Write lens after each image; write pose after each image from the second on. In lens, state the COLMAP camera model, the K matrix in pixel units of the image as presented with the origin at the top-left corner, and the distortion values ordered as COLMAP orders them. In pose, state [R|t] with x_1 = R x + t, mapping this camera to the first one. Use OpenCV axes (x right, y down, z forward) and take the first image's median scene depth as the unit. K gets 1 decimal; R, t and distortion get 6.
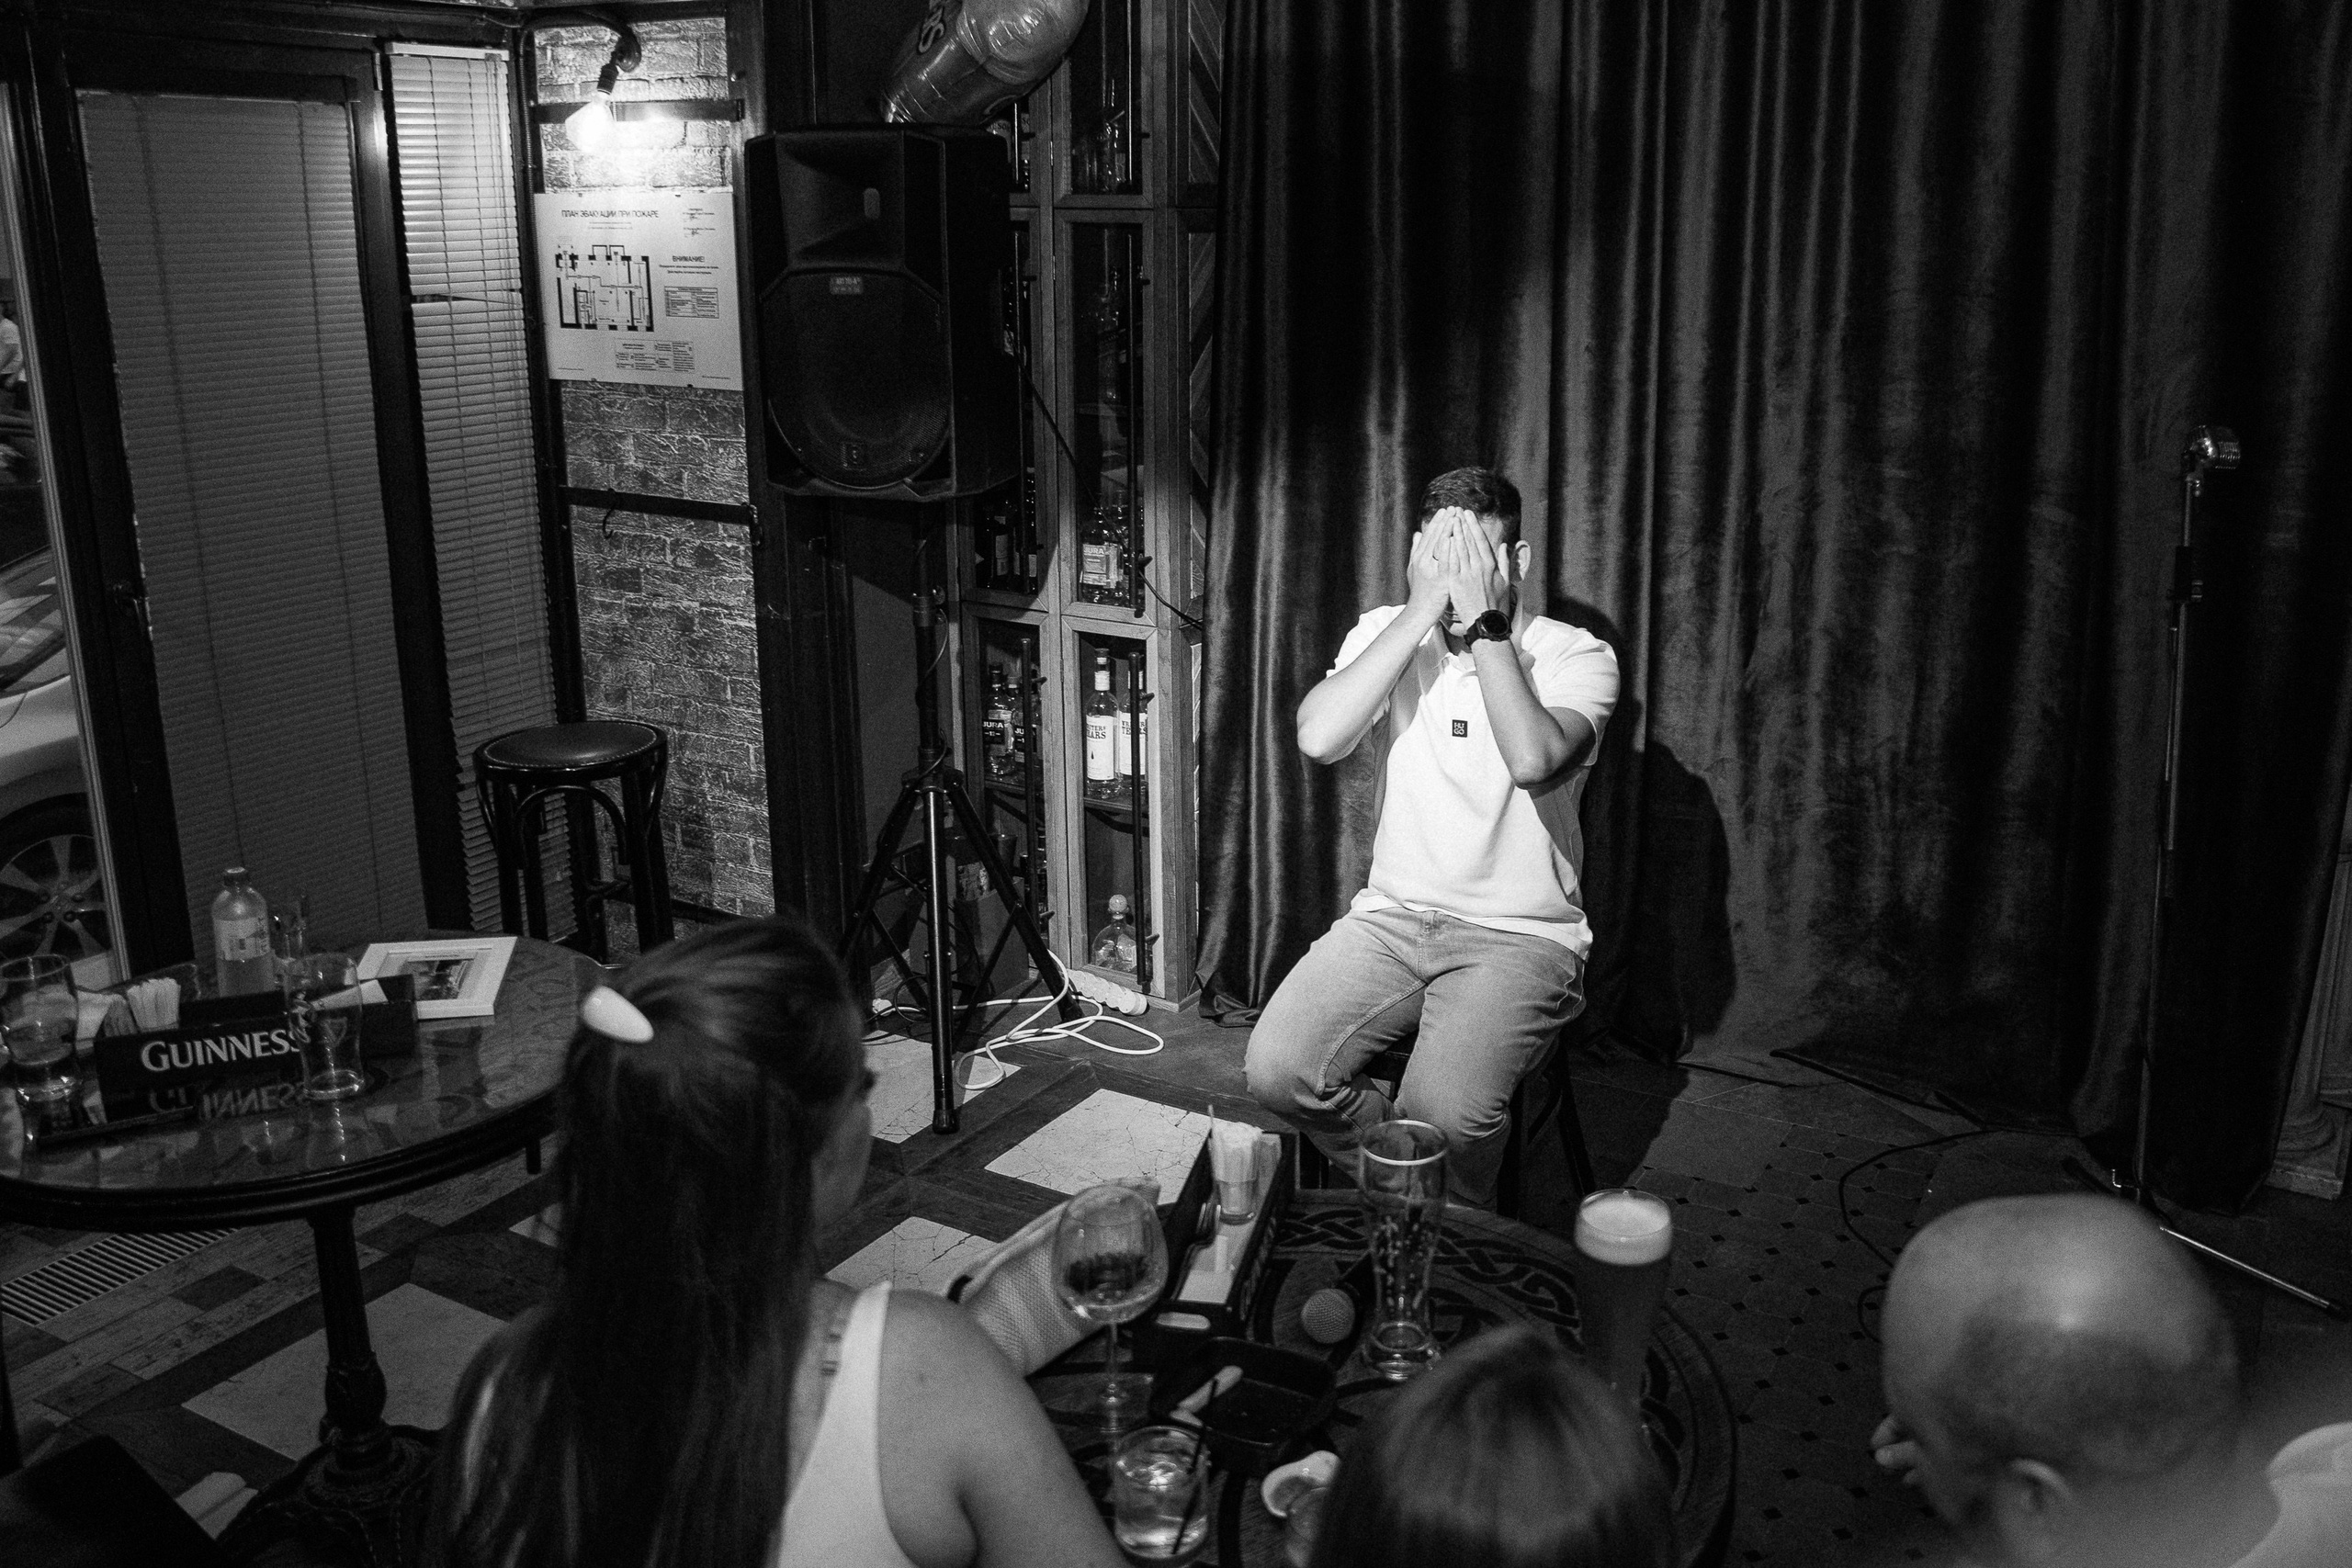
lens RADIAL K [[1959.3, 0, 1374.4], [0, 1959.3, 639.4], [0, 0, 1]] dist [-0.044748, 0.008482]
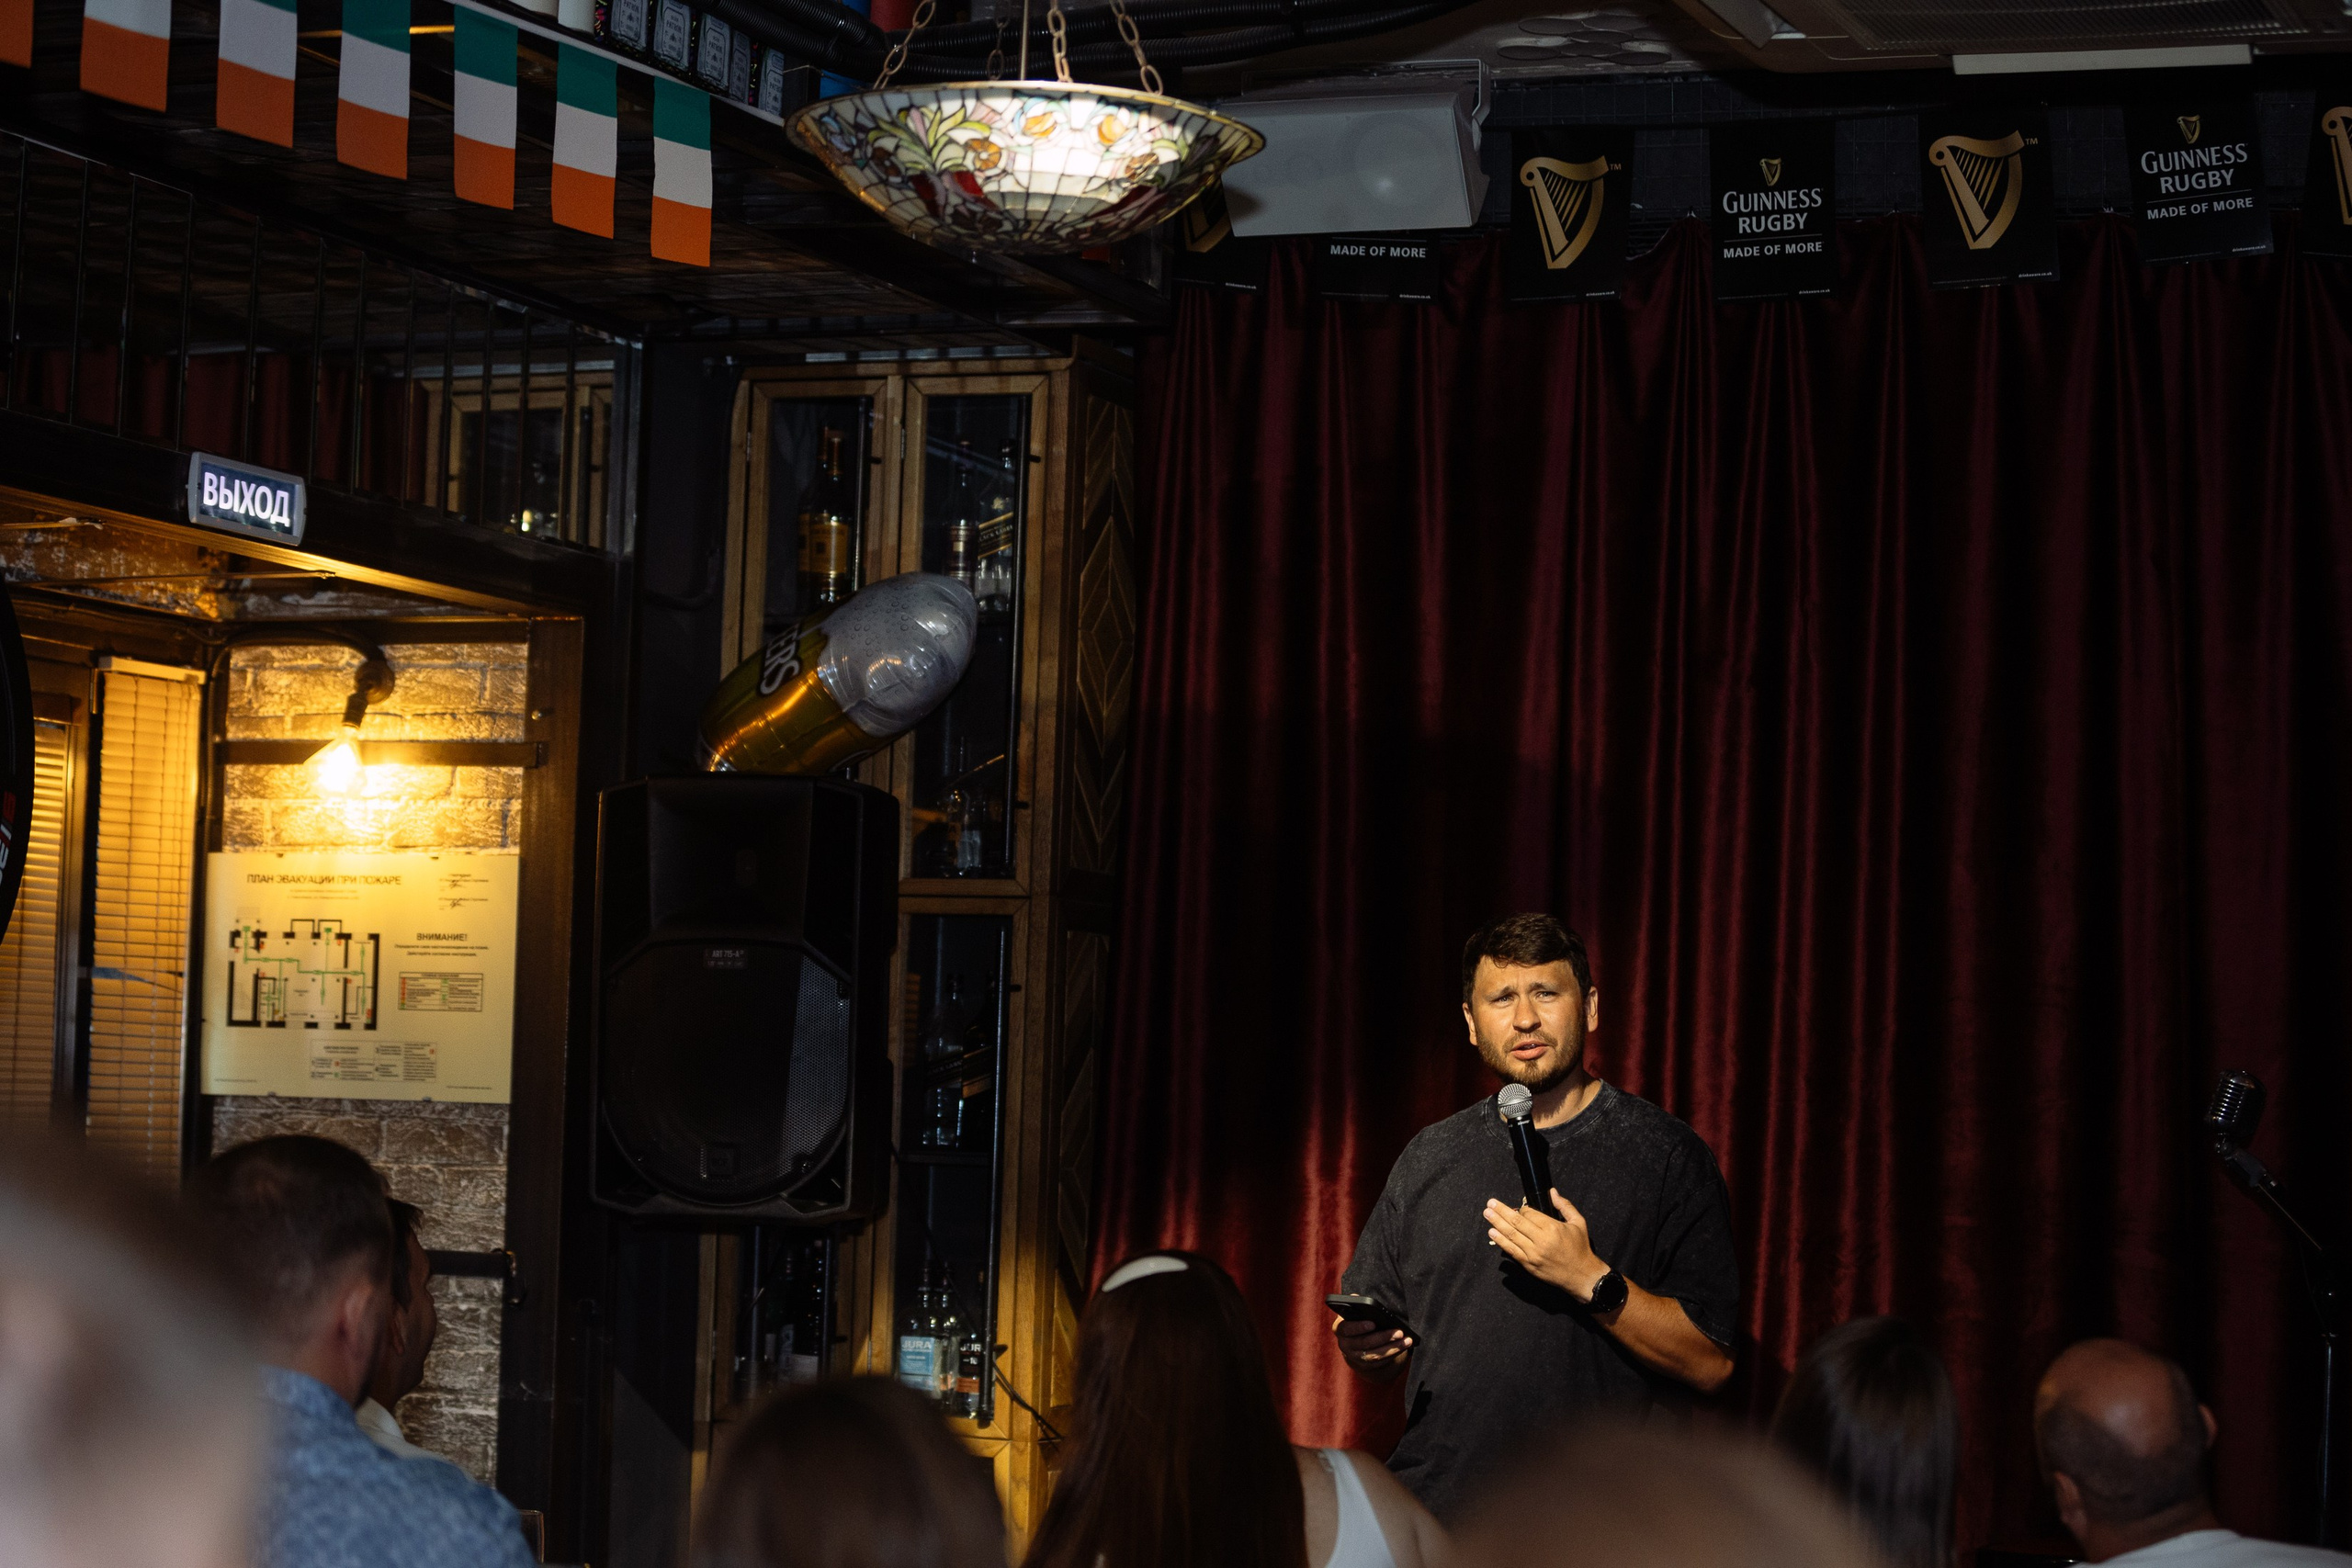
lens RADIAL K [[5272.7, 0, 1176.0], [0, 5272.7, 784.0], [0, 0, 1]] dist [-0.325930, 0.011698]
pose [[0.994077, 0.029977, 0.104465, -0.276115], [0.000781, 0.959213, -0.282683, 0.334195], [-0.108678, 0.281090, 0.953508, -1.036310]]
